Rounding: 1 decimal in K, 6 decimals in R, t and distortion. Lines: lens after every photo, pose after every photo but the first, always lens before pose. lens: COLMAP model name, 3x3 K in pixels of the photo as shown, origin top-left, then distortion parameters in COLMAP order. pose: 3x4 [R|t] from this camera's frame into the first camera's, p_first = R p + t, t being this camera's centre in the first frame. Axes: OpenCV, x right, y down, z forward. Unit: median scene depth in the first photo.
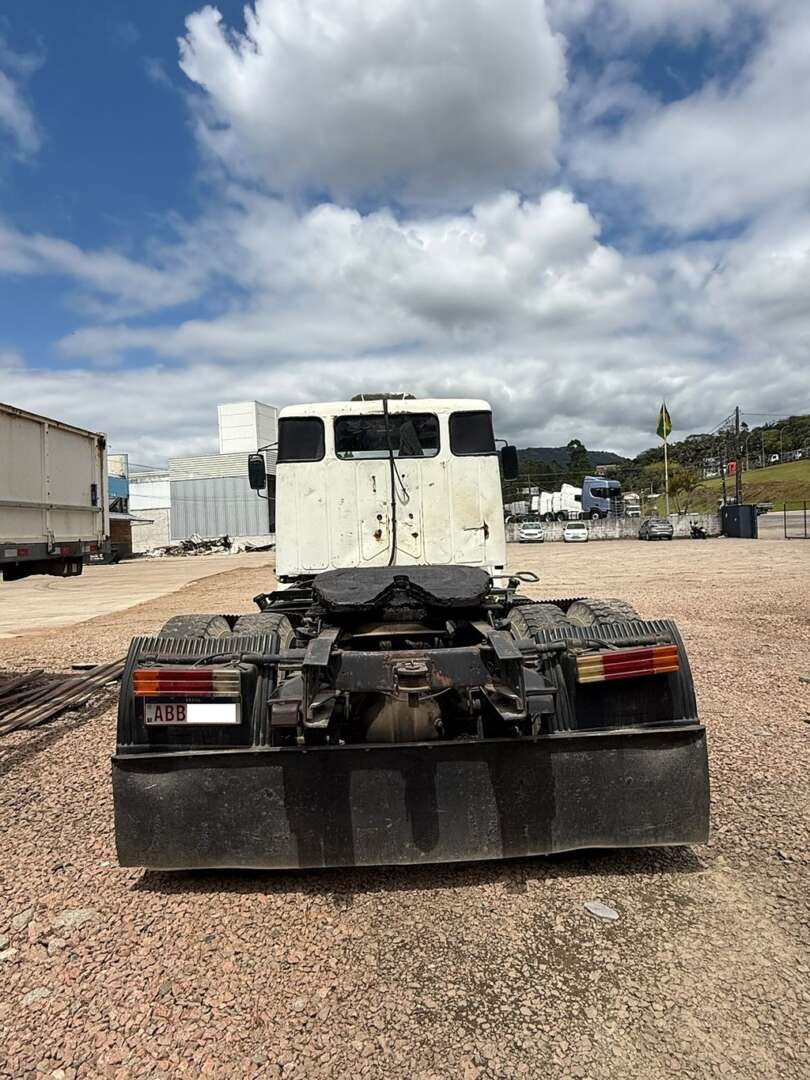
lens RADIAL K [[666.0, 0, 405.0], [0, 666.0, 540.0], [0, 0, 1]] dist [-0.000723, -0.002397]
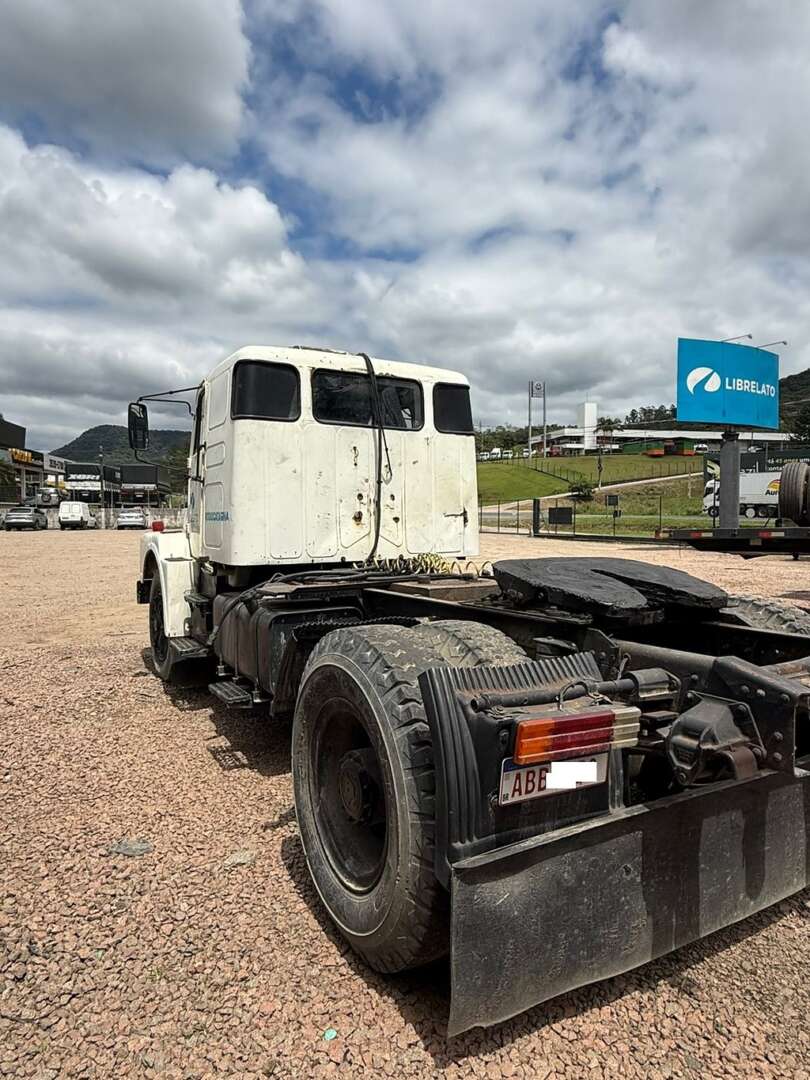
lens RADIAL K [[669.0, 0, 408.8], [0, 669.0, 529.2], [0, 0, 1]] dist [-0.046263, 0.027742]
pose [[0.883210, 0.033027, 0.467814, -0.374765], [-0.034083, 0.999400, -0.006210, 0.009733], [-0.467738, -0.010460, 0.883805, 0.233736]]
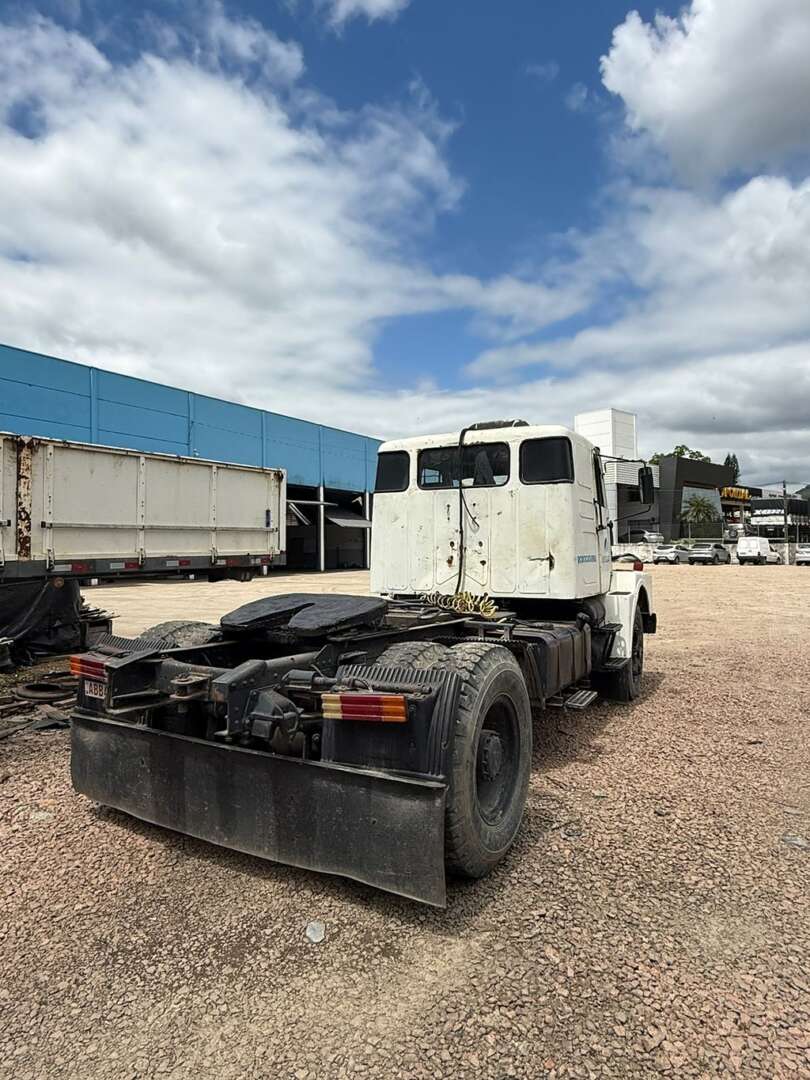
lens RADIAL K [[666.0, 0, 405.0], [0, 666.0, 540.0], [0, 0, 1]] dist [-0.000723, -0.002397]
pose [[0.848914, 0.029963, -0.527681, 0.452924], [-0.035882, 0.999356, -0.000979, -0.037074], [0.527311, 0.019765, 0.849442, 0.071344]]
